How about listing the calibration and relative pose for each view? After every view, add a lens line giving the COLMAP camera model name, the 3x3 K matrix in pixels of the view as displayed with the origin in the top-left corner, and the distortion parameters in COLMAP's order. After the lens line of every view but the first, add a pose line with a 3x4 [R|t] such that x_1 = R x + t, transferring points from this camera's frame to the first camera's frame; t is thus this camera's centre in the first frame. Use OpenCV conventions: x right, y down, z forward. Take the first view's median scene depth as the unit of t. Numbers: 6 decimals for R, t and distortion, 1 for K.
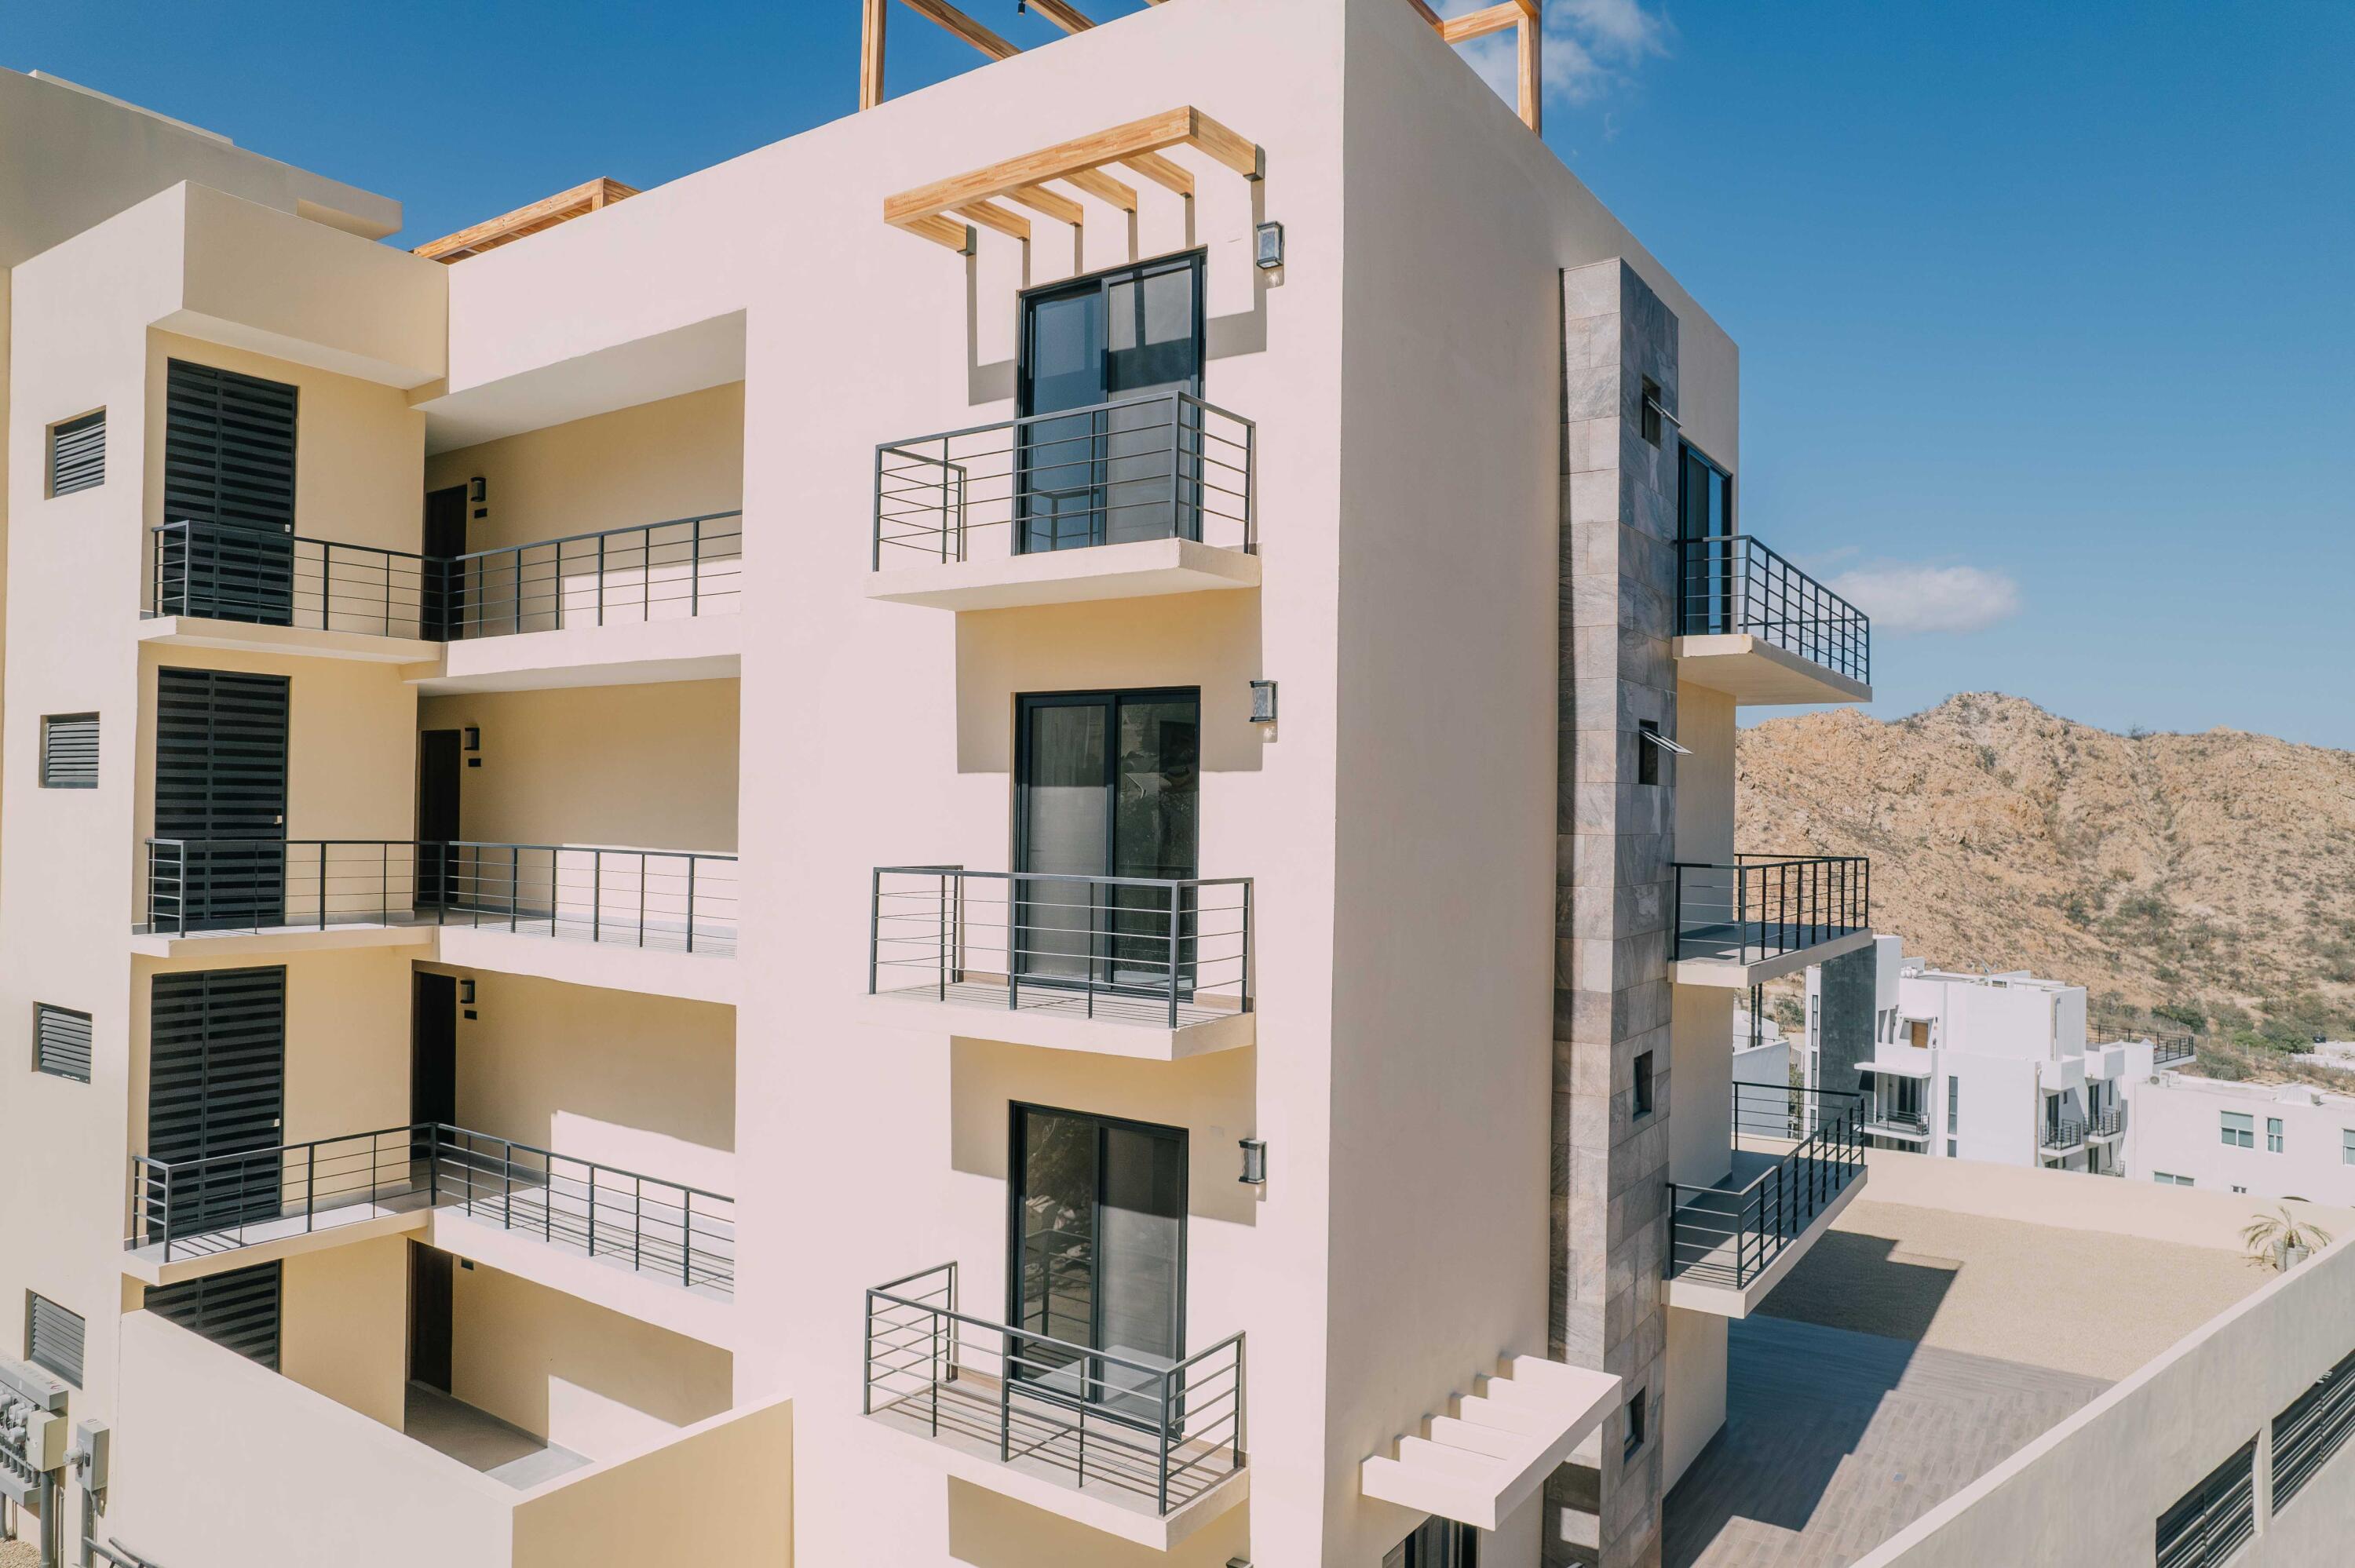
lens RADIAL K [[1511.6, 0, 1187.7], [0, 1511.6, 783.7], [0, 0, 1]] dist [-0.082651, 0.079324]
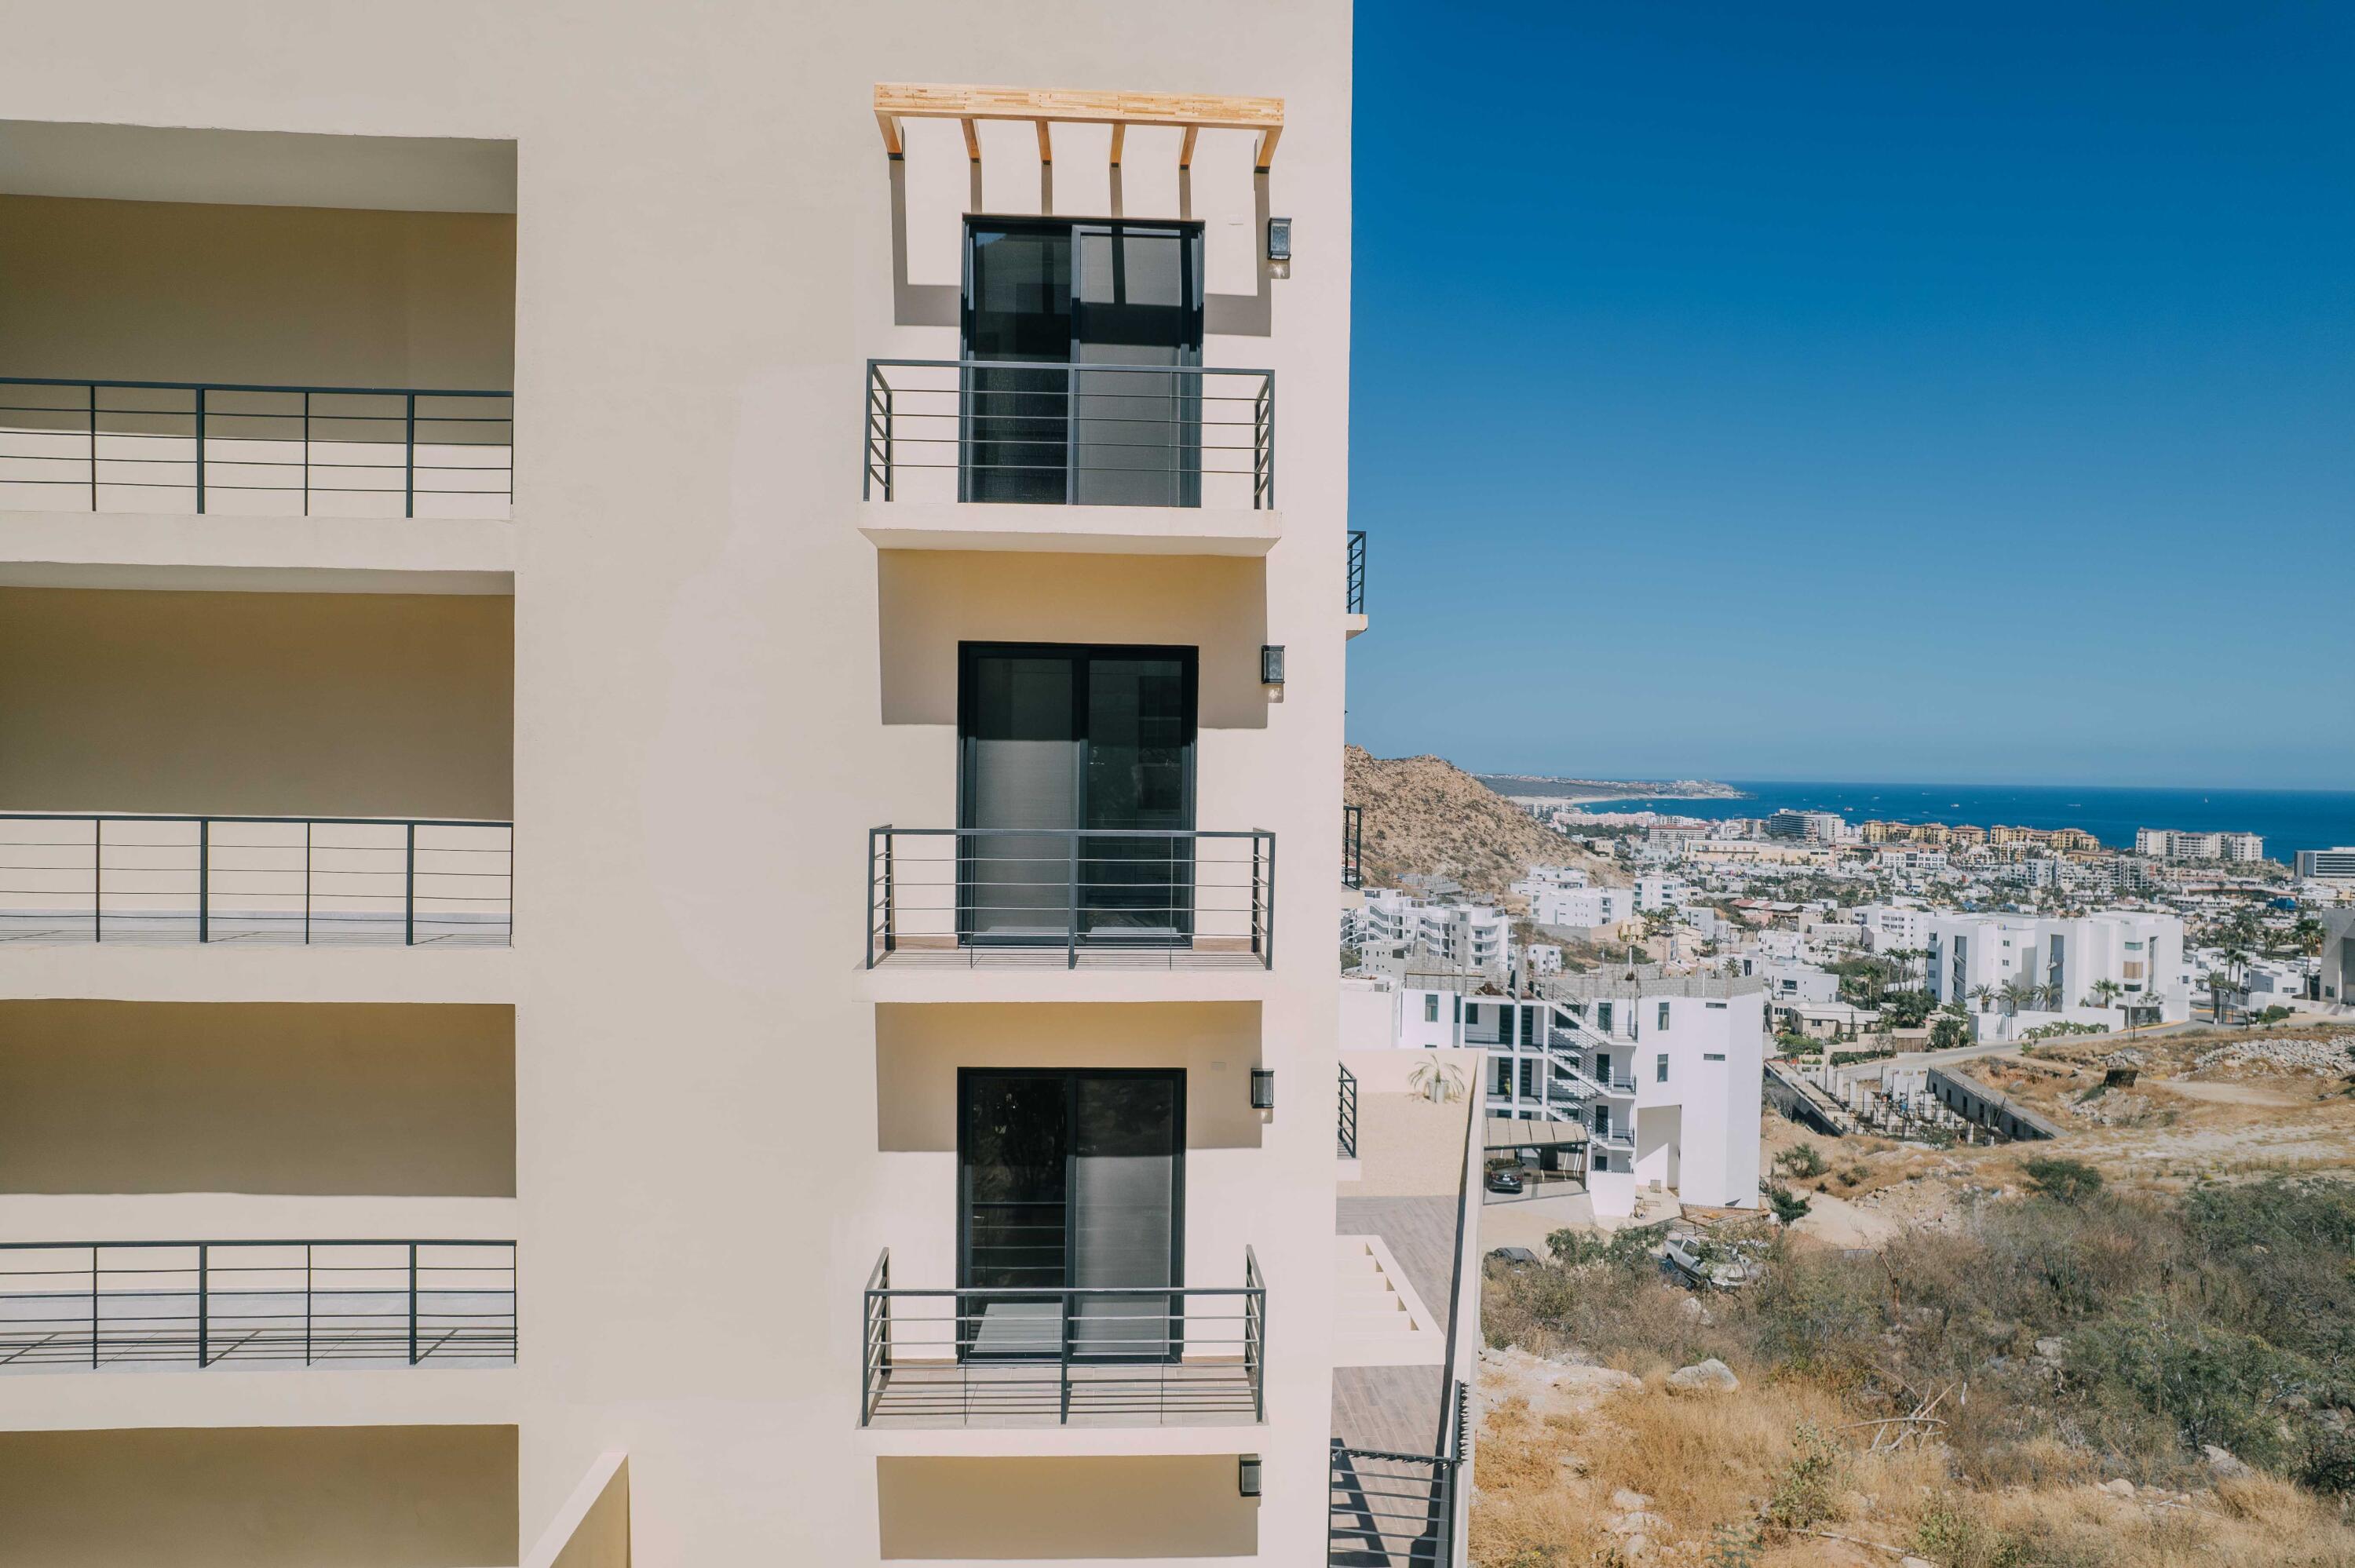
lens RADIAL K [[1511.6, 0, 1187.7], [0, 1511.6, 783.7], [0, 0, 1]] dist [-0.082651, 0.079324]
pose [[0.784762, -0.012117, 0.619678, -0.587502], [-0.012745, 0.999282, 0.035679, -0.006257], [-0.619666, -0.035897, 0.784044, 0.164228]]
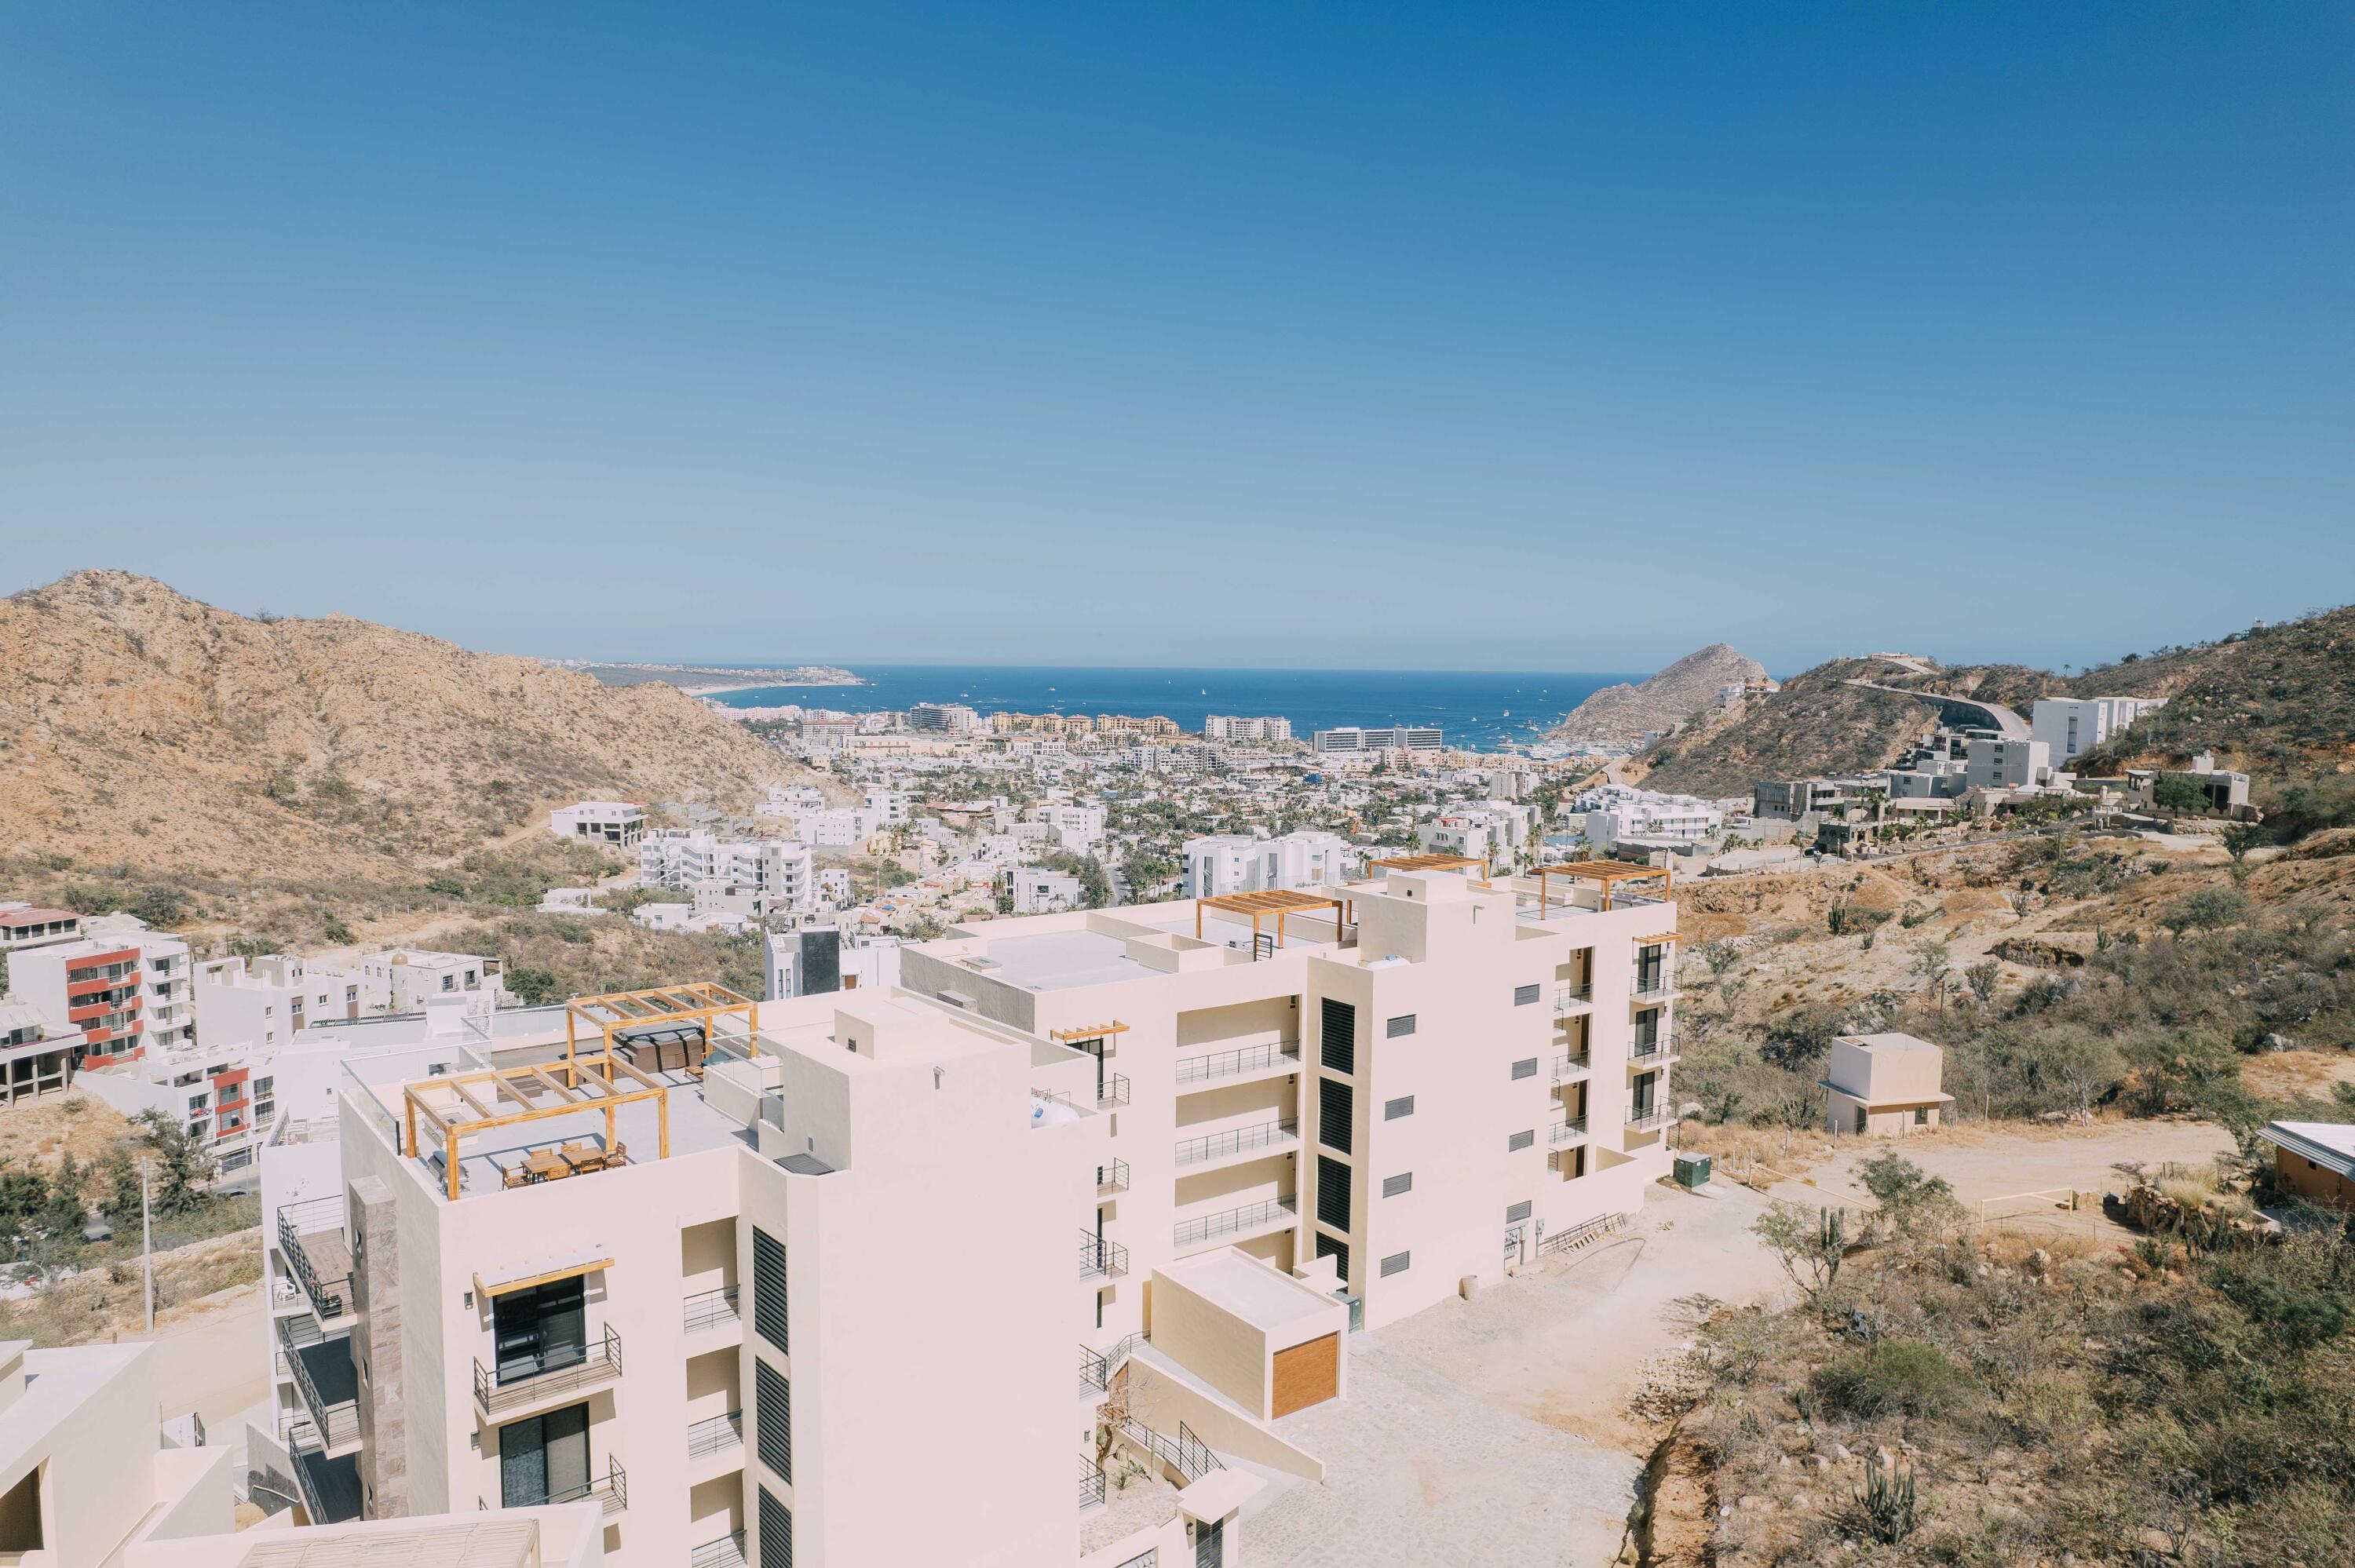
lens RADIAL K [[1511.6, 0, 1187.7], [0, 1511.6, 783.7], [0, 0, 1]] dist [-0.082651, 0.079324]
pose [[0.320970, -0.089806, 0.942822, -6.410401], [-0.024280, 0.994387, 0.102983, -1.577325], [-0.946778, -0.055946, 0.316988, 0.840783]]
